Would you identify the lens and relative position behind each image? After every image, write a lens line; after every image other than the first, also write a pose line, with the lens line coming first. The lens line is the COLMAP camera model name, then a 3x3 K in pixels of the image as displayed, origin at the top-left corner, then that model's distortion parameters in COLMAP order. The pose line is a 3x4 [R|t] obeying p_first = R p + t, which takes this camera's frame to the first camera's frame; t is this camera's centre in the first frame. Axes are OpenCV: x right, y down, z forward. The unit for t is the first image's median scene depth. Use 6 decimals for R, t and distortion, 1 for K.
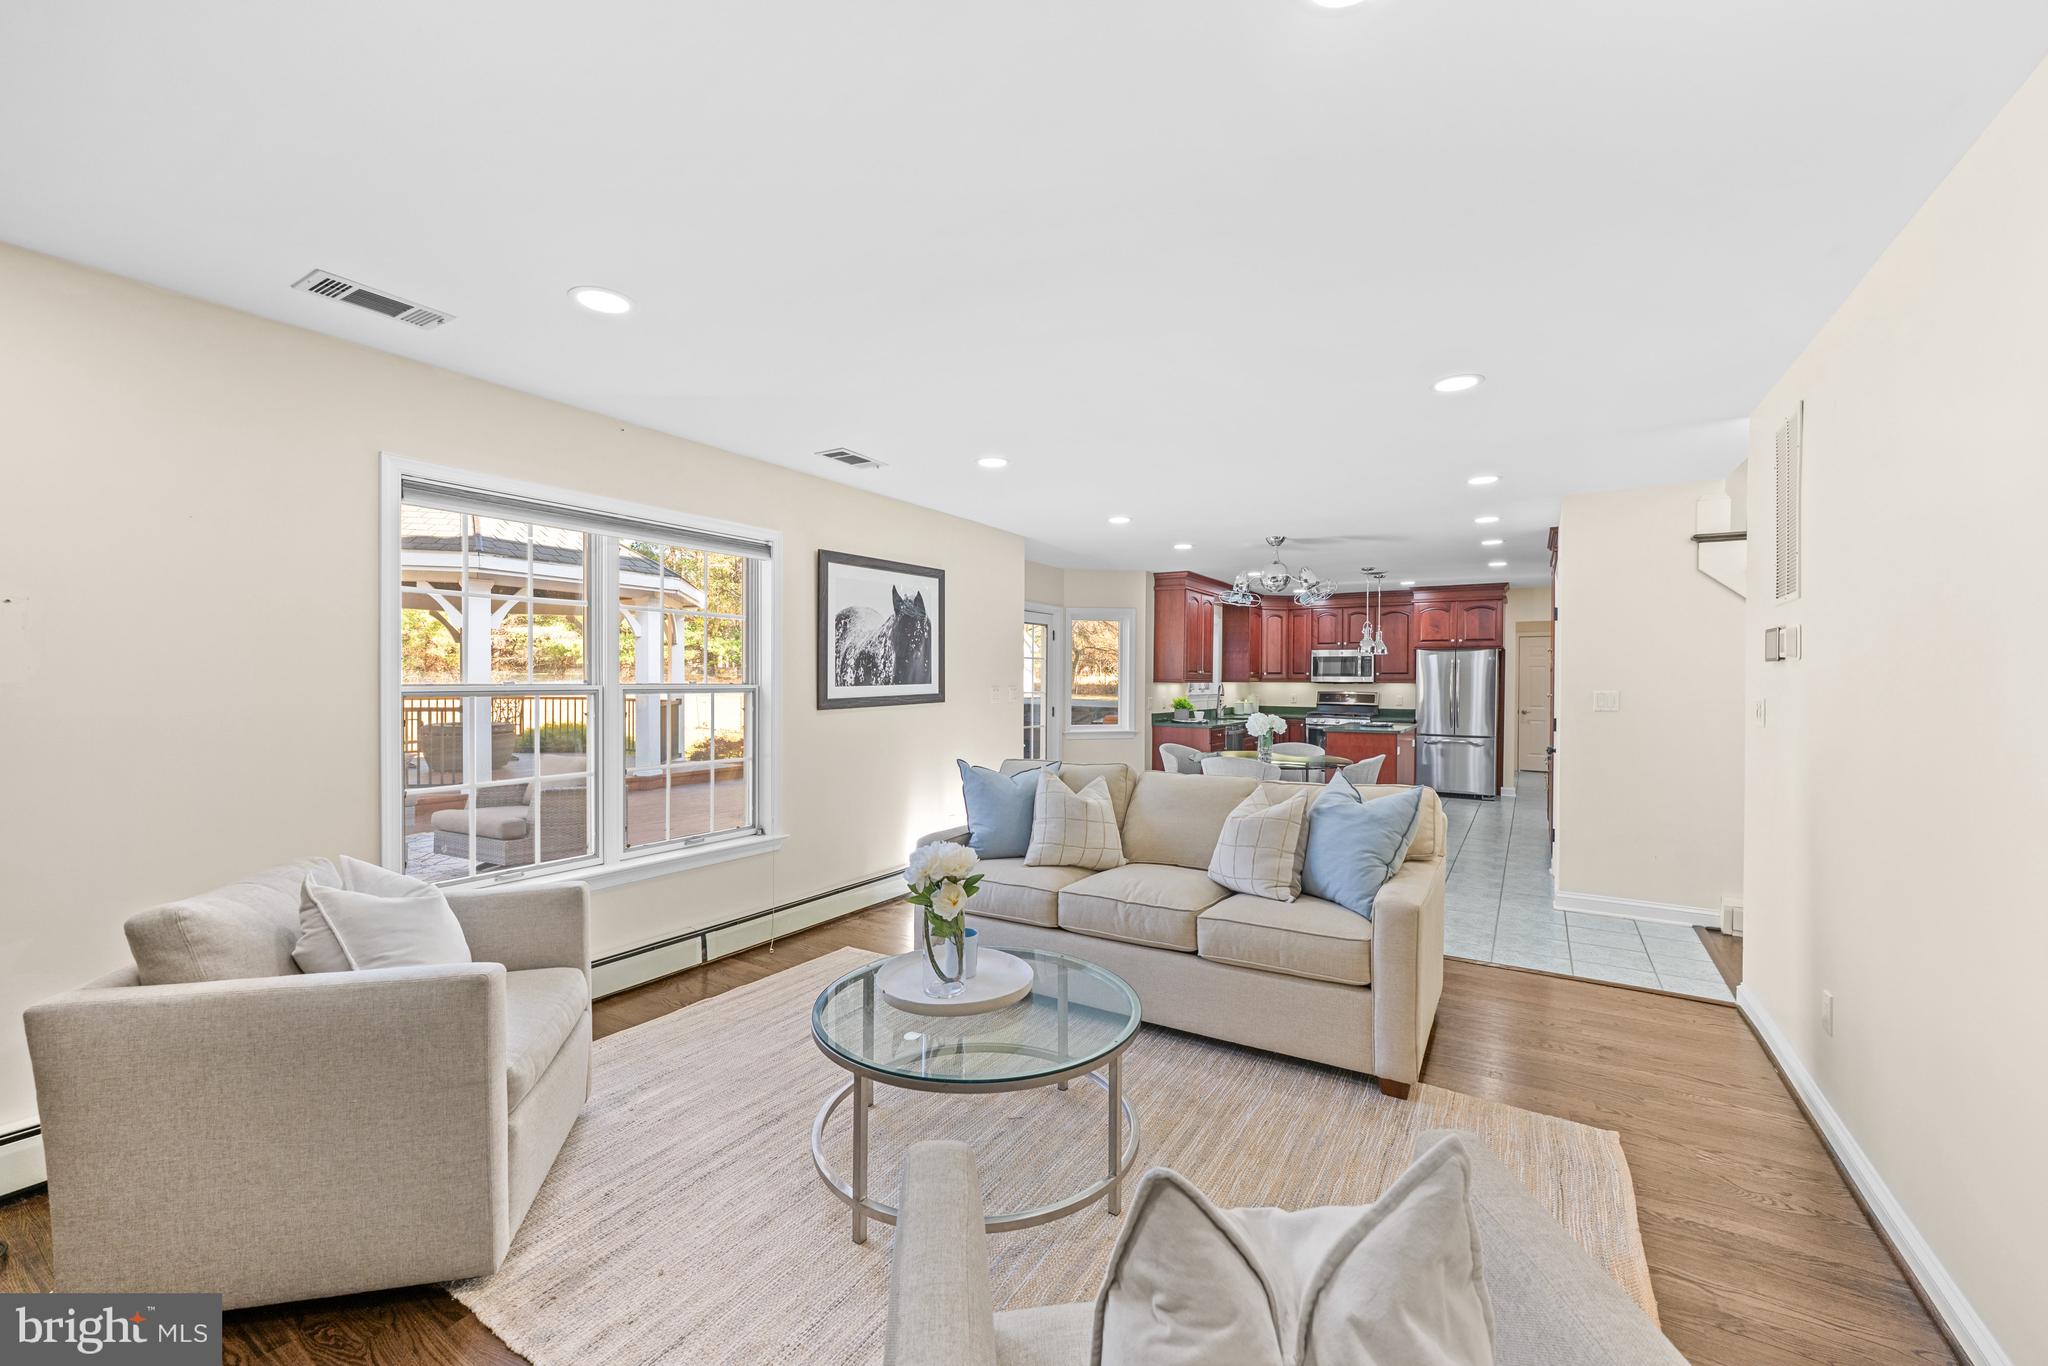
lens RADIAL K [[821.9, 0, 1017.0], [0, 821.9, 687.6], [0, 0, 1]] dist [0.001920, -0.000691]
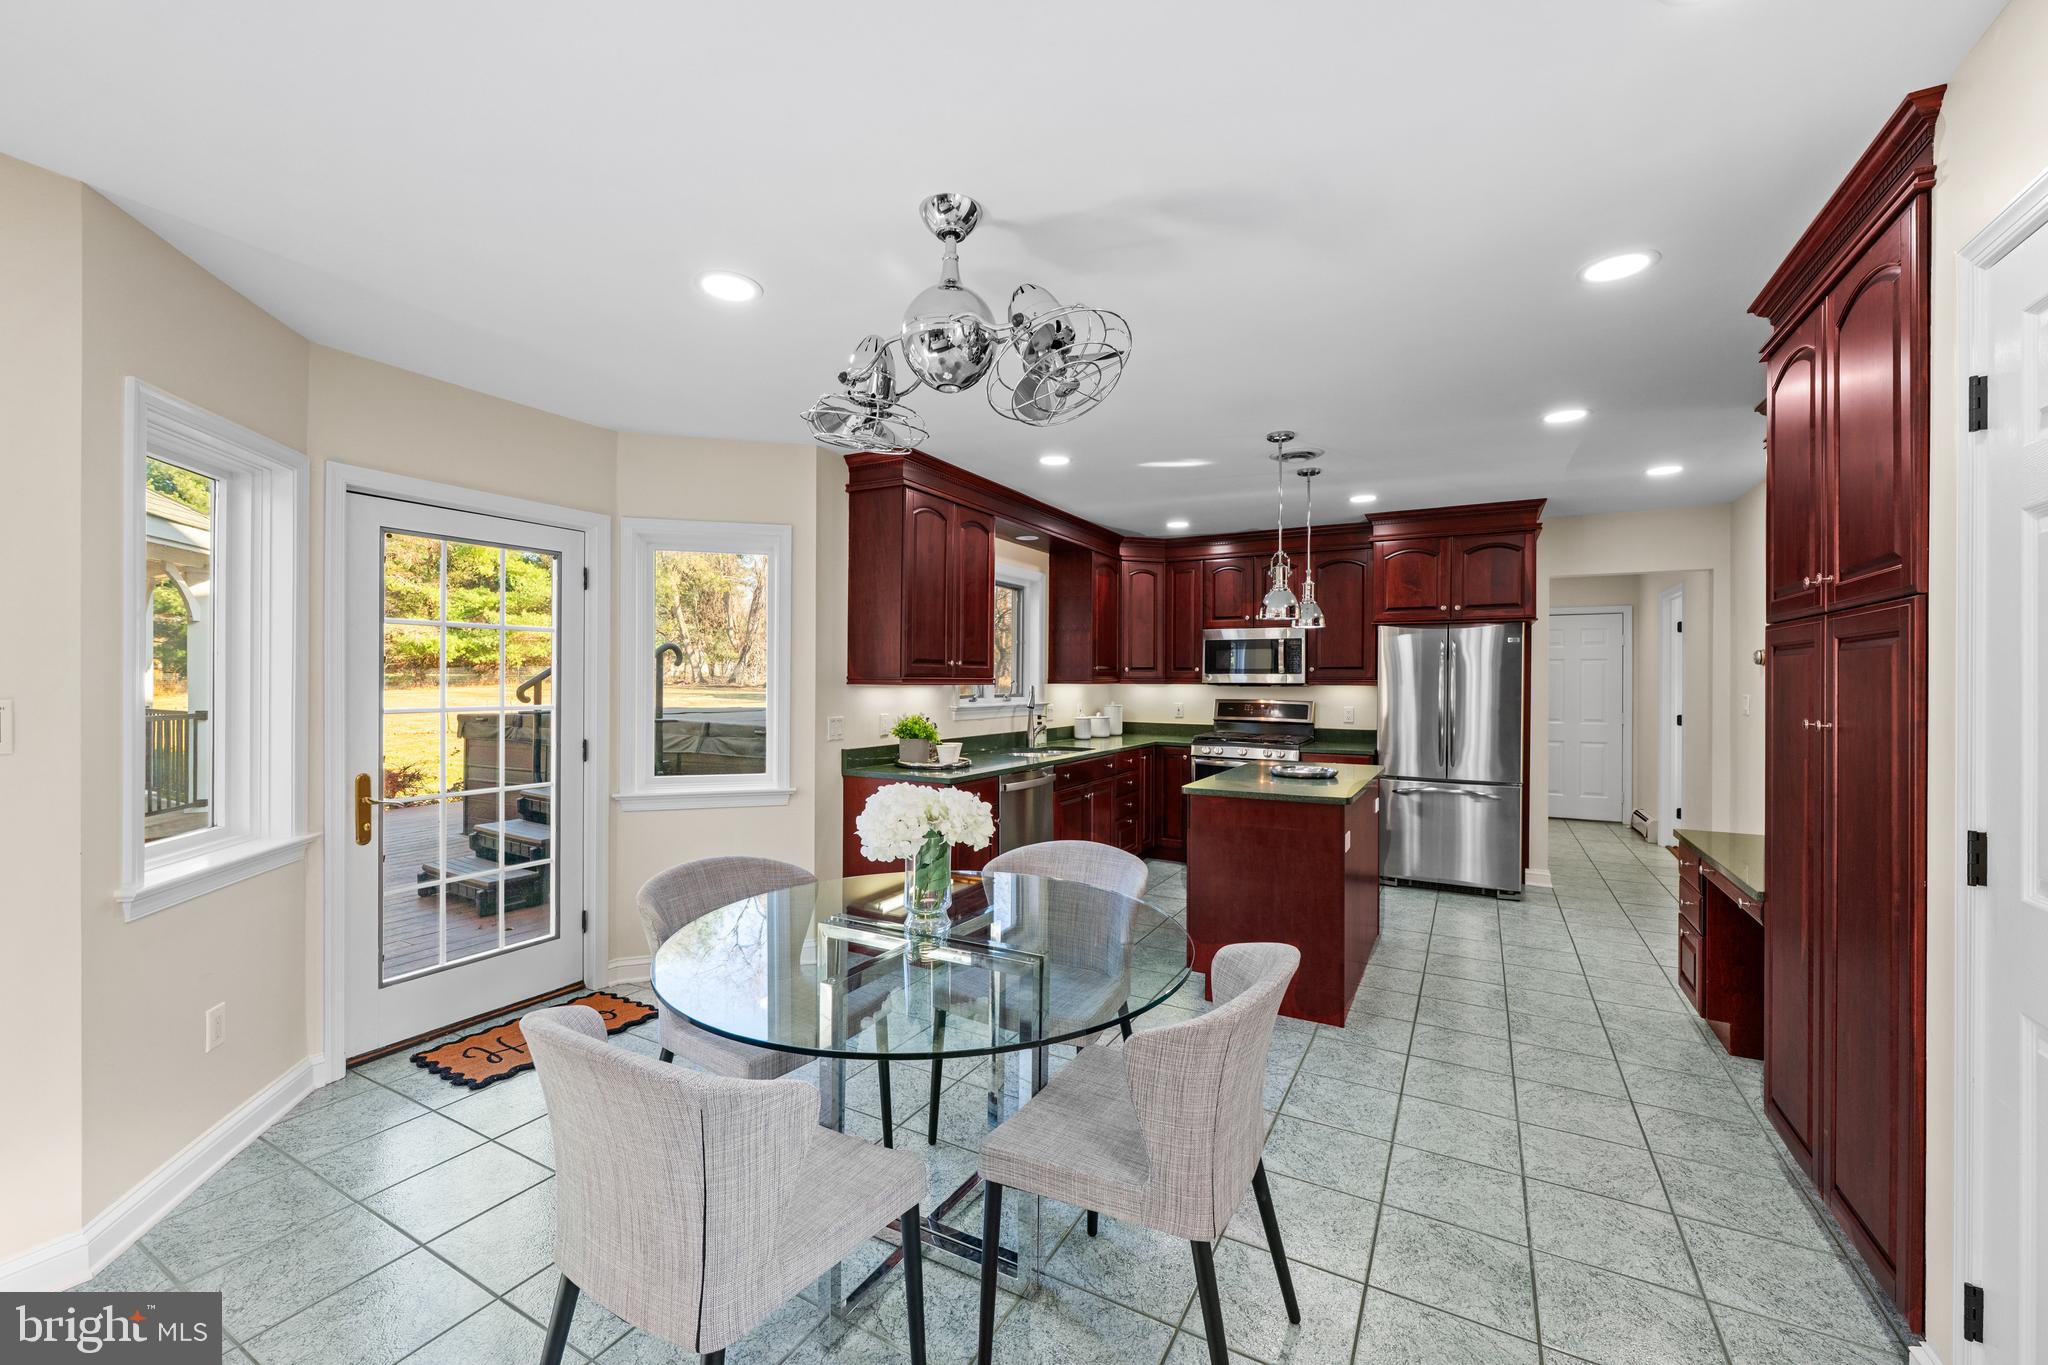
lens RADIAL K [[821.9, 0, 1022.4], [0, 821.9, 682.3], [0, 0, 1]] dist [0.001920, -0.000691]
pose [[0.998444, -0.000297, 0.055770, 0.226901], [0.000768, 0.999964, -0.008433, -0.003142], [-0.055765, 0.008463, 0.998408, 0.485193]]
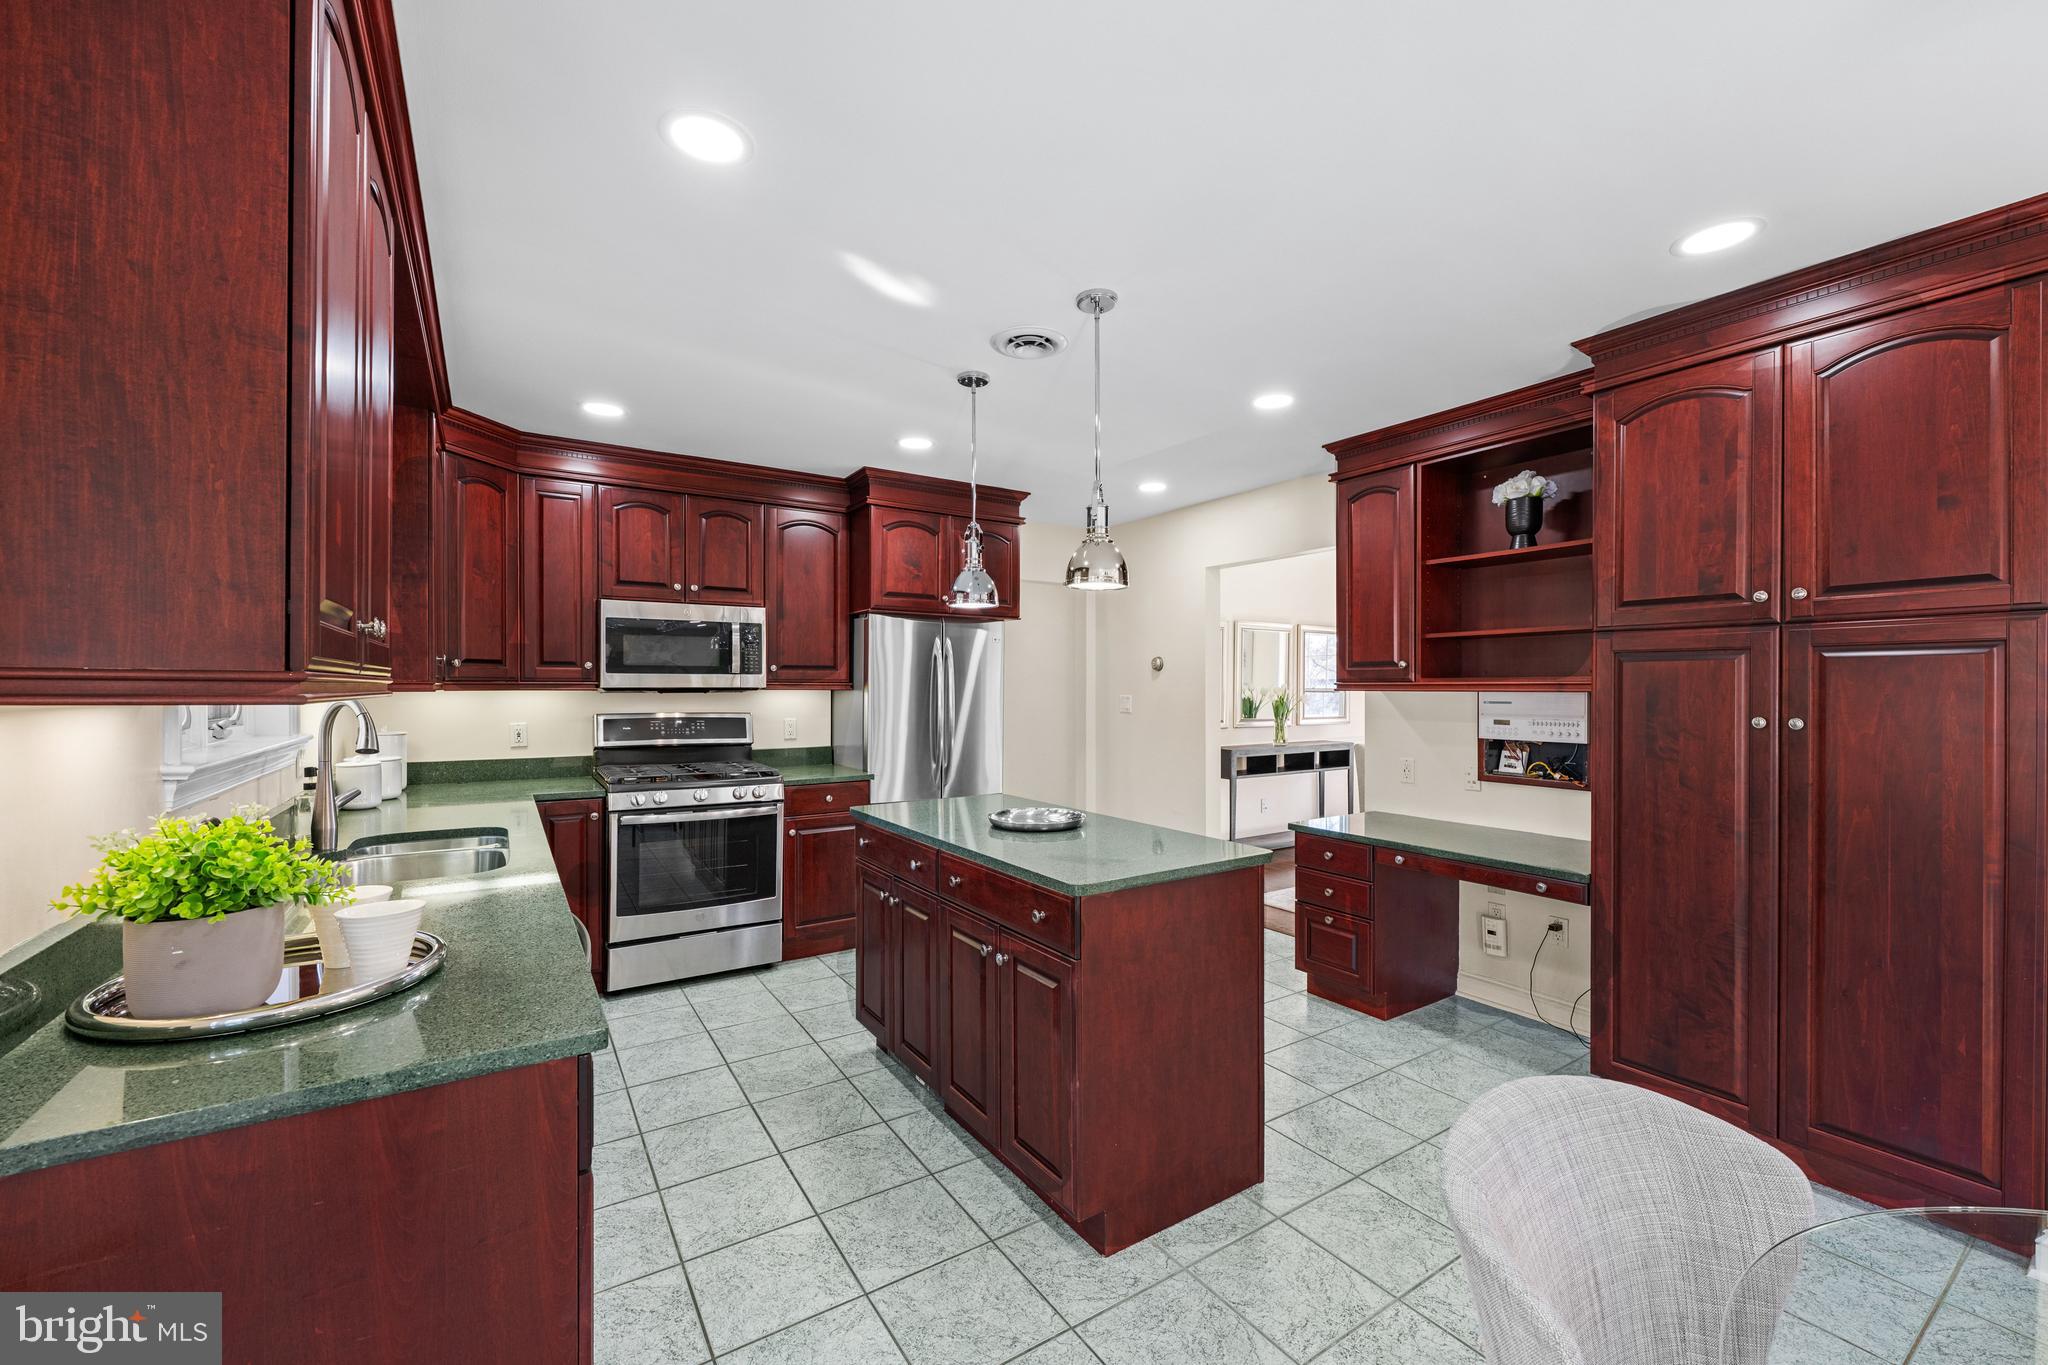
lens RADIAL K [[821.9, 0, 1024.6], [0, 821.9, 690.5], [0, 0, 1]] dist [0.001920, -0.000691]
pose [[0.422160, -0.010134, 0.906465, 0.131487], [0.012081, 0.999912, 0.005552, -0.006673], [-0.906441, 0.008607, 0.422245, 0.793356]]
